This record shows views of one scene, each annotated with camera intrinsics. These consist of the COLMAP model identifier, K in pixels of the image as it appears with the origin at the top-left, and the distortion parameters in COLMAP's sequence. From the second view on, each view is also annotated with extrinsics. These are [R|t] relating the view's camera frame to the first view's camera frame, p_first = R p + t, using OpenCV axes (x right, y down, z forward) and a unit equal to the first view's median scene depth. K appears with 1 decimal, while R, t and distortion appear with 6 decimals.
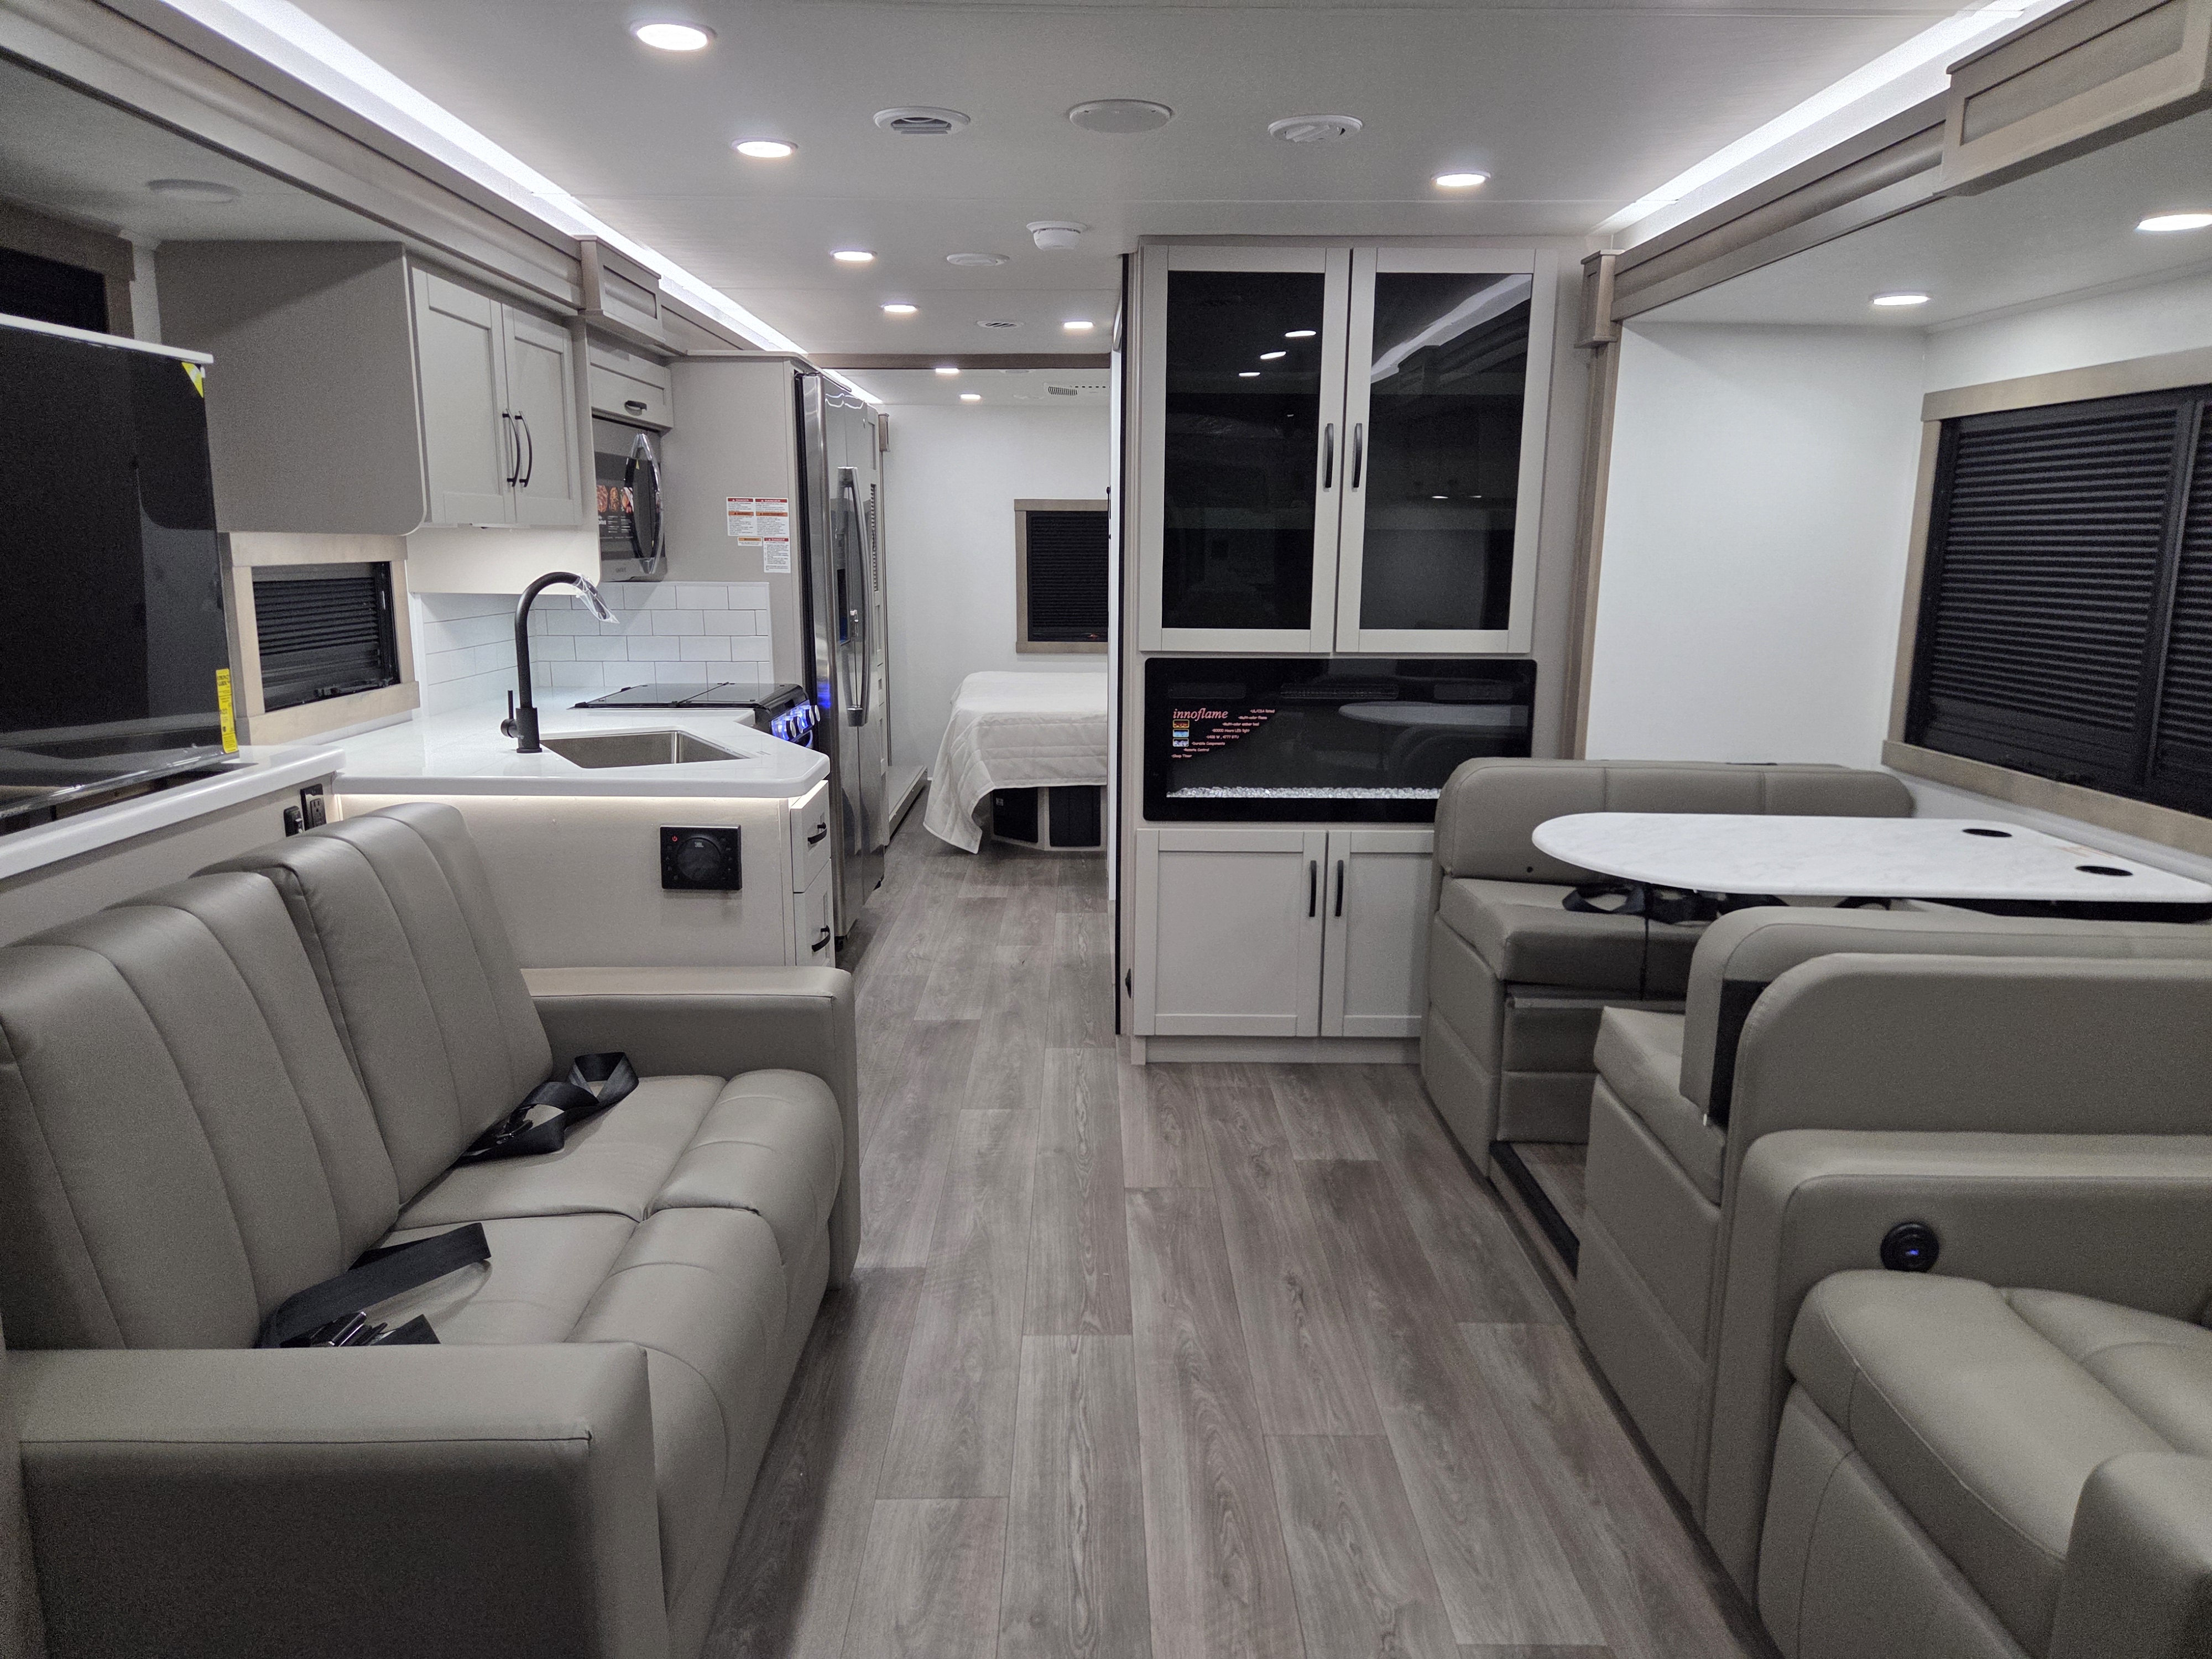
lens RADIAL K [[1492.8, 0, 1112.4], [0, 1492.8, 837.2], [0, 0, 1]] dist [0.062658, -0.056322]
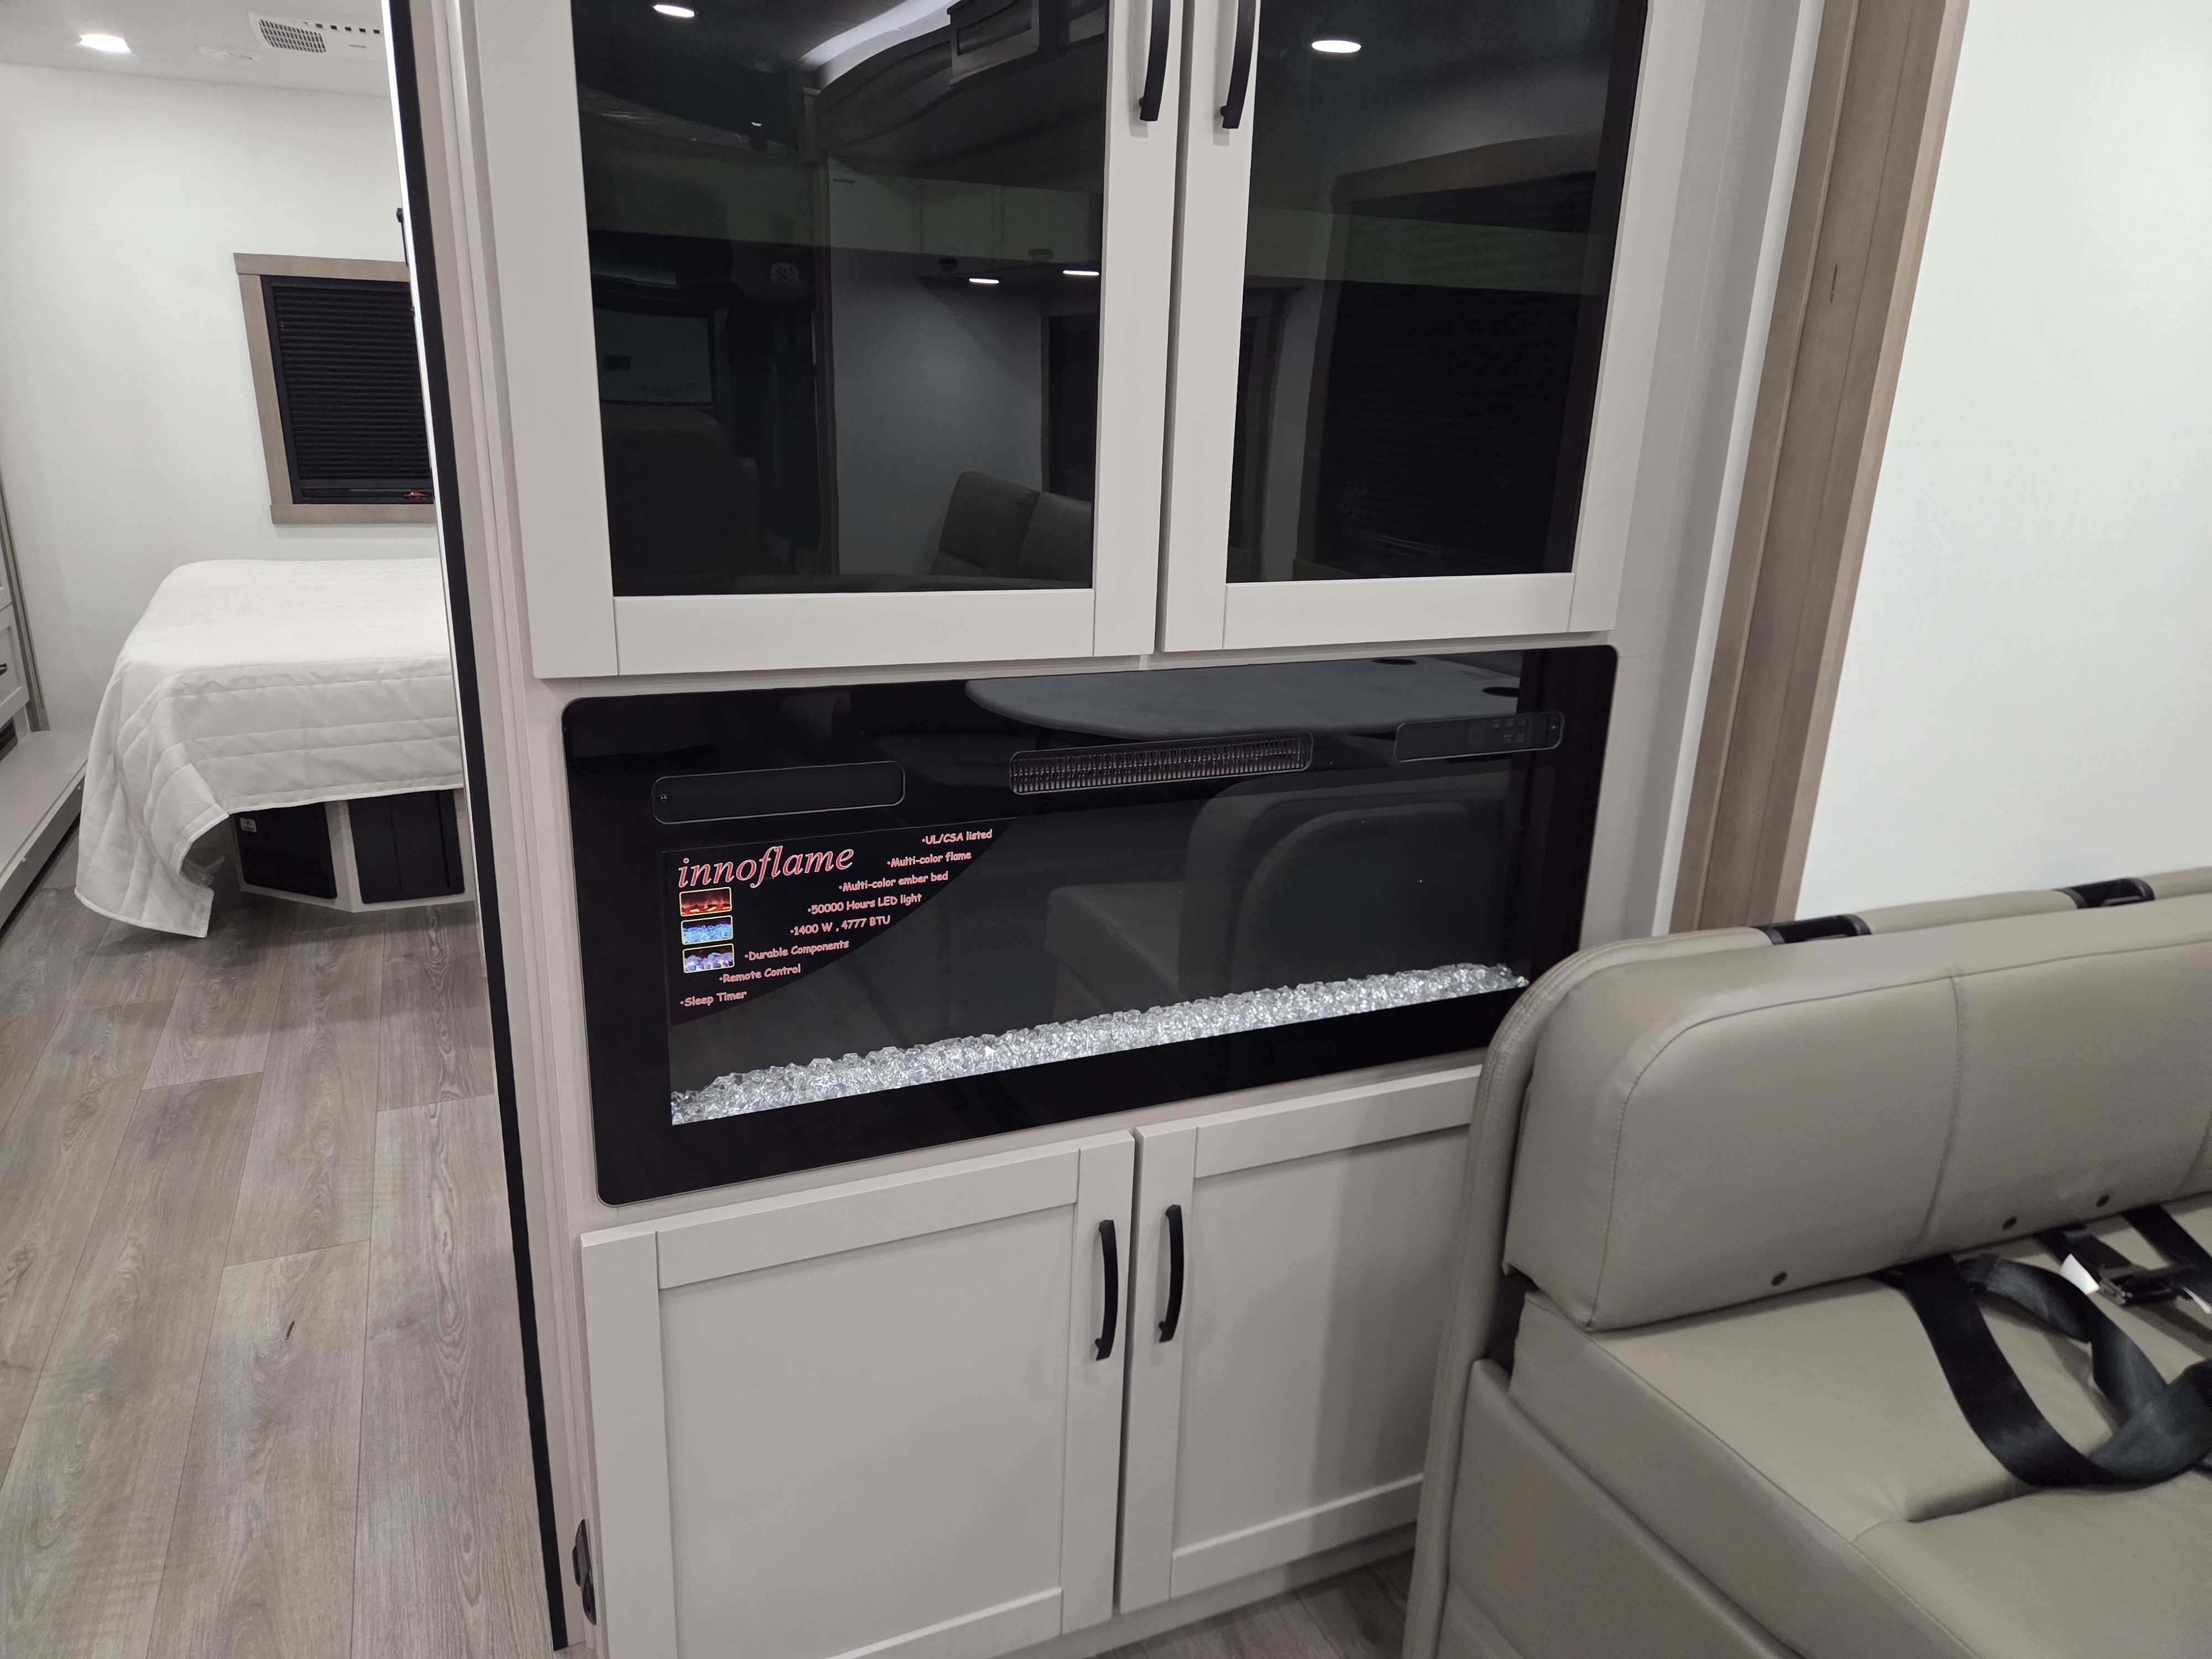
lens RADIAL K [[1492.8, 0, 1118.6], [0, 1492.8, 839.3], [0, 0, 1]] dist [0.062658, -0.056322]
pose [[0.919856, -0.095593, 0.380429, 0.006974], [0.052421, 0.991109, 0.122293, -0.111112], [-0.388737, -0.092550, 0.916689, 0.619994]]
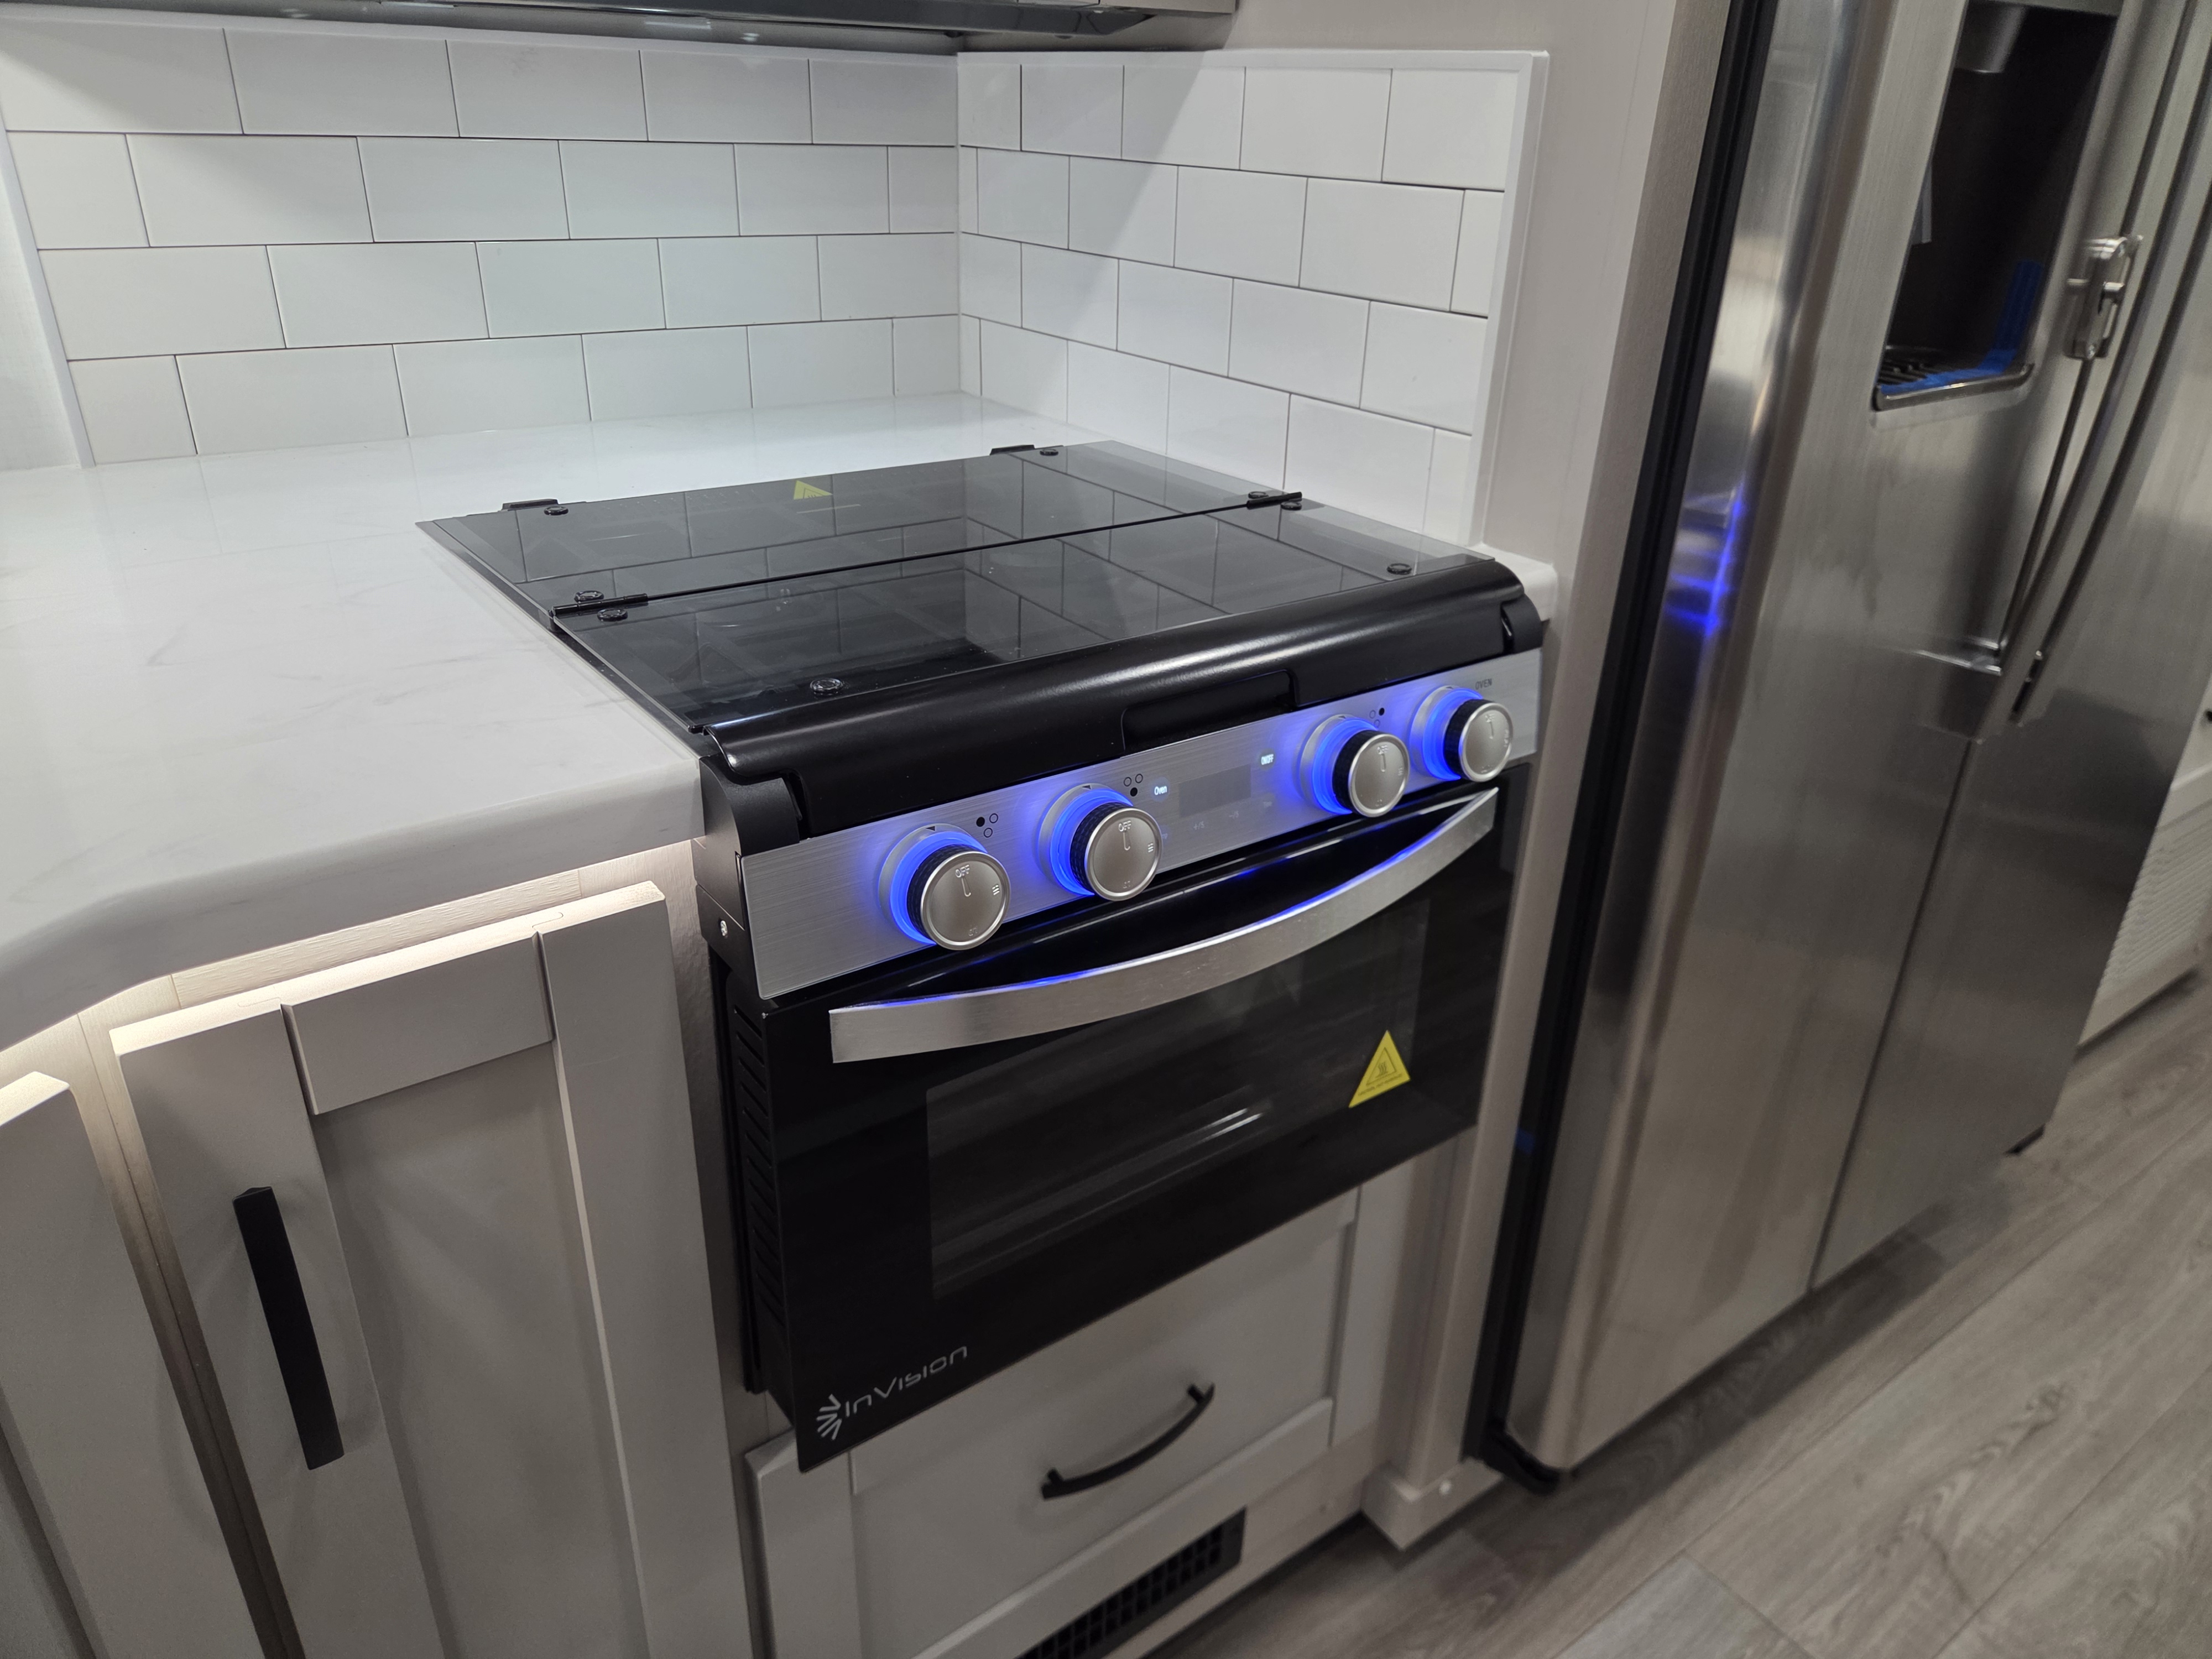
lens RADIAL K [[1492.8, 0, 1128.5], [0, 1492.8, 826.8], [0, 0, 1]] dist [0.062658, -0.056322]
pose [[0.582543, 0.371889, -0.722732, -0.073671], [-0.191134, 0.926931, 0.322902, -0.130579], [0.790007, -0.049966, 0.611058, 0.844560]]
